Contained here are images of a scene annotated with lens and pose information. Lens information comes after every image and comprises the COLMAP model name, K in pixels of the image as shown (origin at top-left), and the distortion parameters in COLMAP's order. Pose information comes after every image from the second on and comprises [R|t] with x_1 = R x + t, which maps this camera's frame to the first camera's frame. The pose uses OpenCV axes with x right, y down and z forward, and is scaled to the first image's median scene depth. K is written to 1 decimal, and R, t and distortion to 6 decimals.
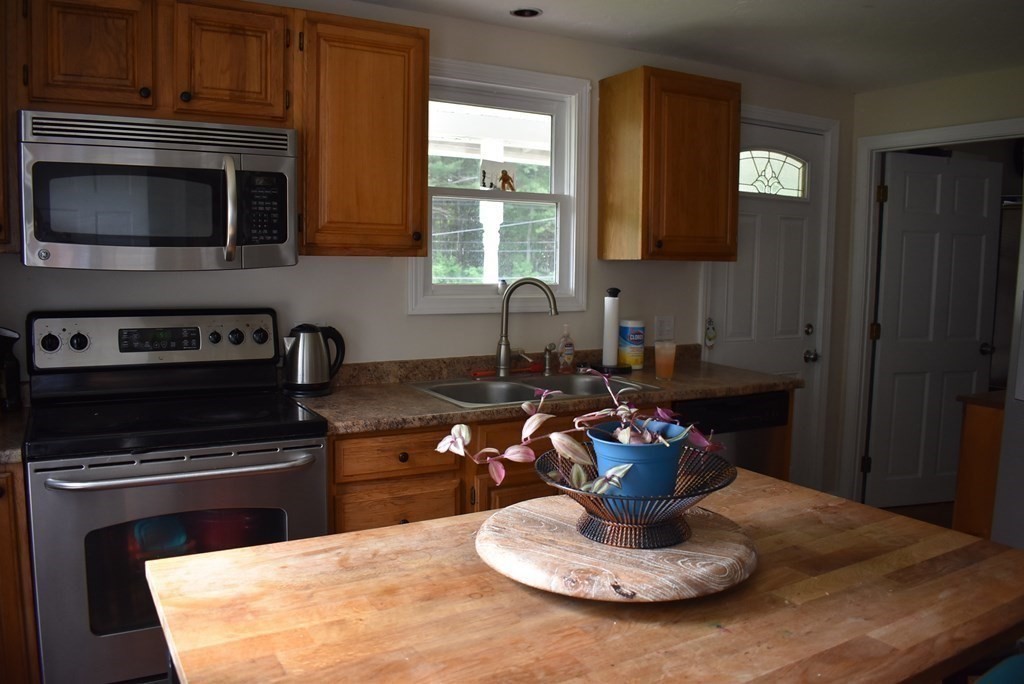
lens RADIAL K [[801.3, 0, 512.0], [0, 801.3, 342.0], [0, 0, 1]] dist [-0.088726, -0.003632]
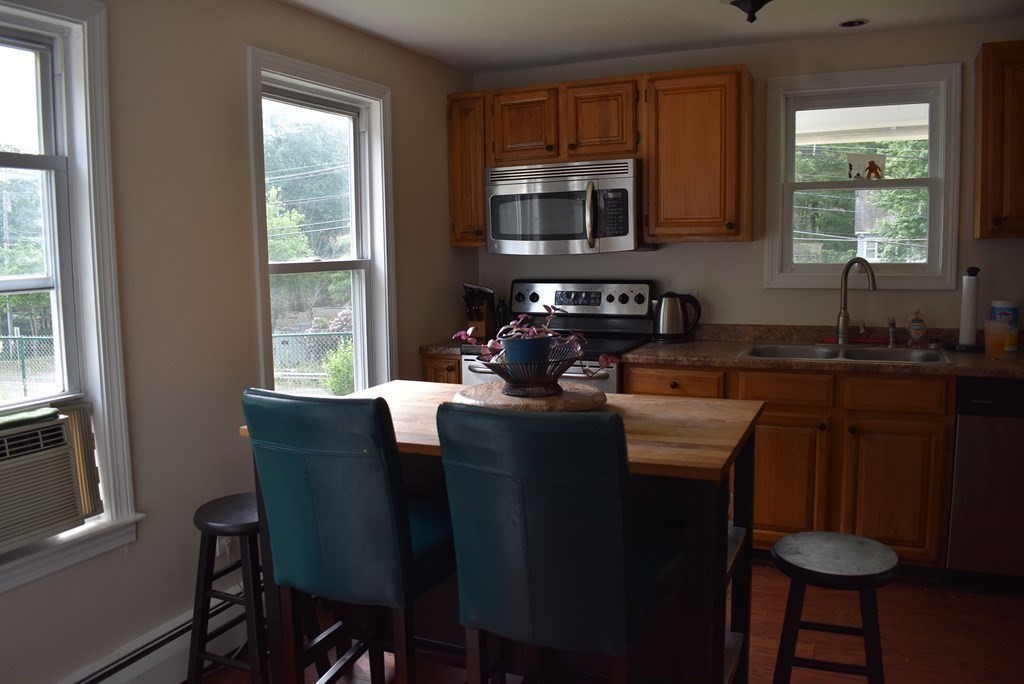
lens RADIAL K [[801.3, 0, 512.0], [0, 801.3, 342.0], [0, 0, 1]] dist [-0.088726, -0.003632]
pose [[0.580797, 0.067173, -0.811272, 0.710326], [-0.056305, 0.997518, 0.042284, 0.021495], [0.812099, 0.021121, 0.583137, -0.042742]]
